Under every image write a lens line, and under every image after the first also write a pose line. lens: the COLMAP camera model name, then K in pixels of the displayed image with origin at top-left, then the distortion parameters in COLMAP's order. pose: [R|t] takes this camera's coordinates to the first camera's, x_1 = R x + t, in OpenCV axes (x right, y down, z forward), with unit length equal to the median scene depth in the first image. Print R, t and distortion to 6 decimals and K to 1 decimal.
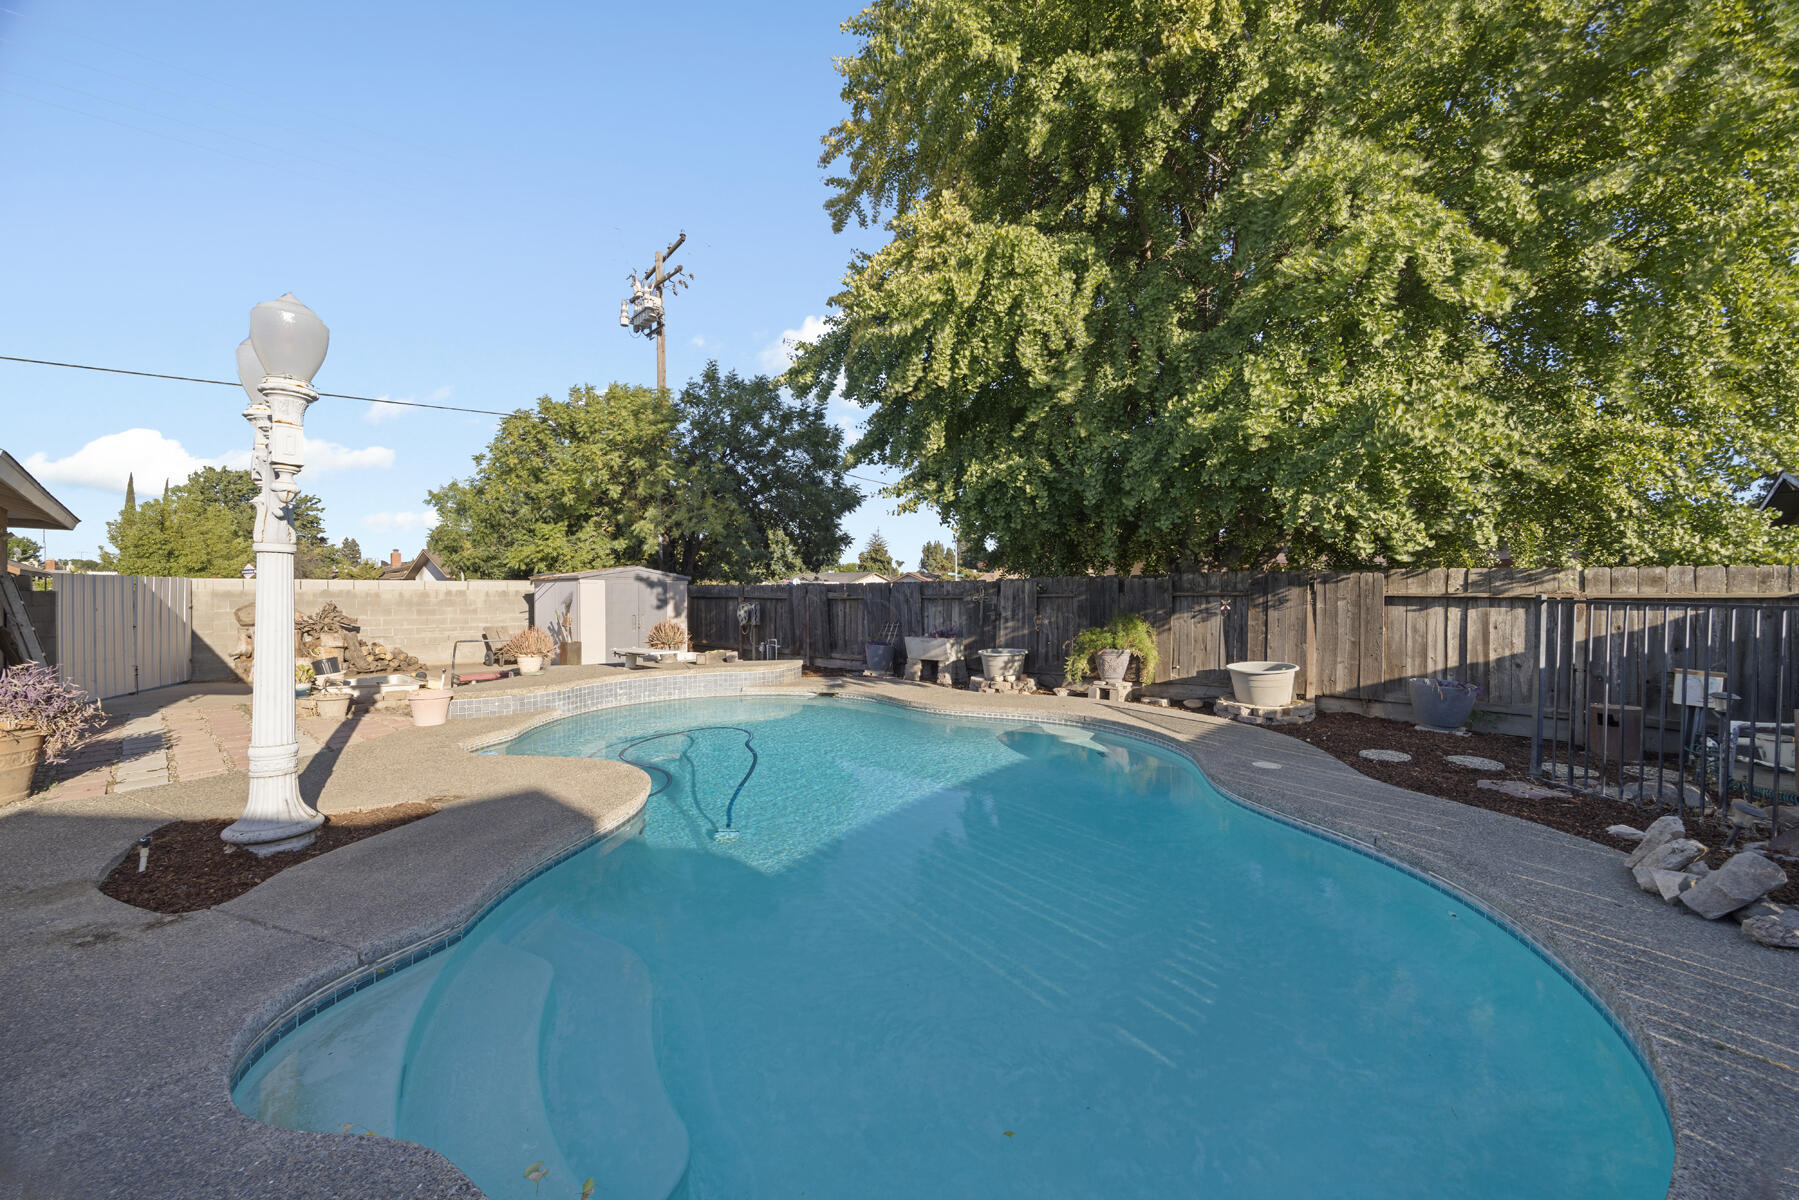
lens RADIAL K [[678.0, 0, 902.5], [0, 678.0, 603.8], [0, 0, 1]] dist [-0.007028, -0.000116]
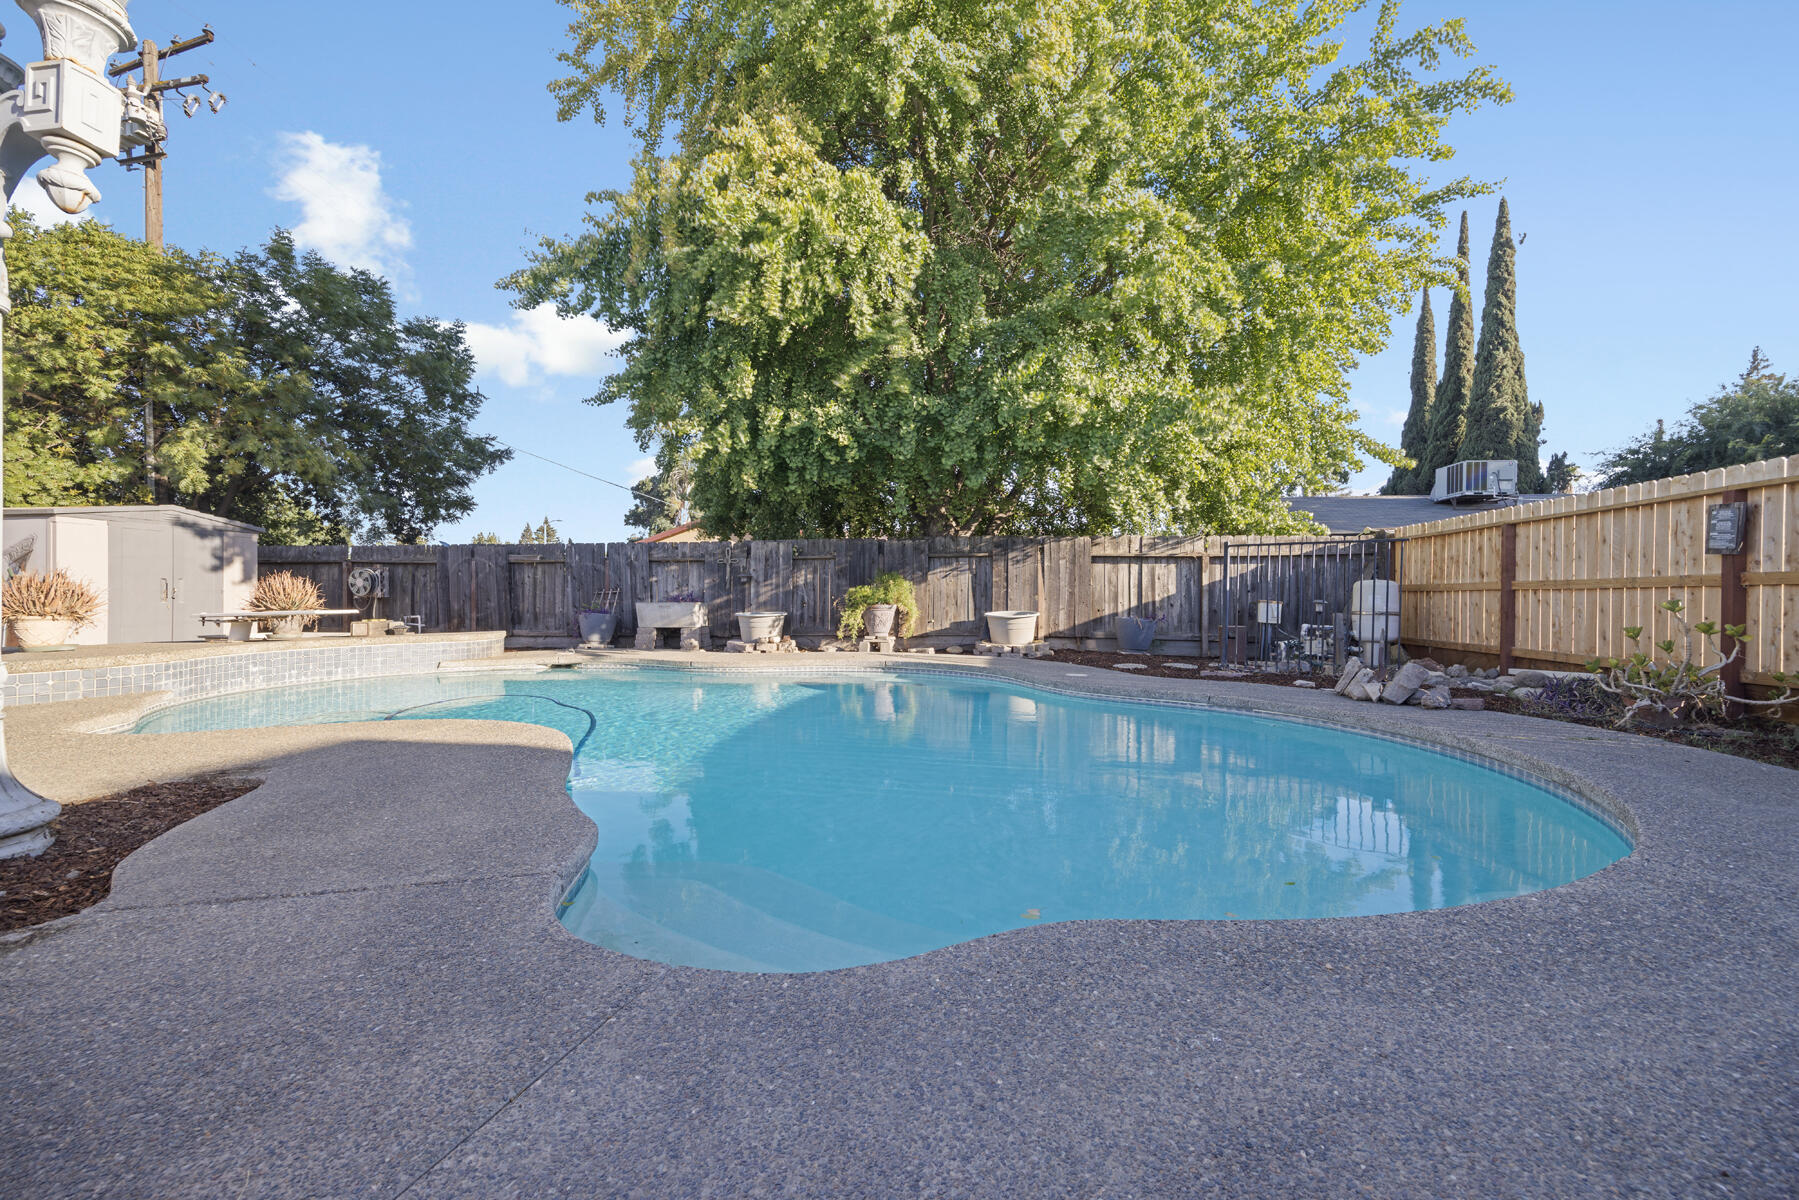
lens RADIAL K [[698.8, 0, 899.5], [0, 698.8, 600.0], [0, 0, 1]] dist [-0.001190, -0.000109]
pose [[0.835233, 0.004495, 0.549878, -0.259934], [0.002168, 0.999932, -0.011468, 0.069774], [-0.549892, 0.010771, 0.835166, 0.066201]]
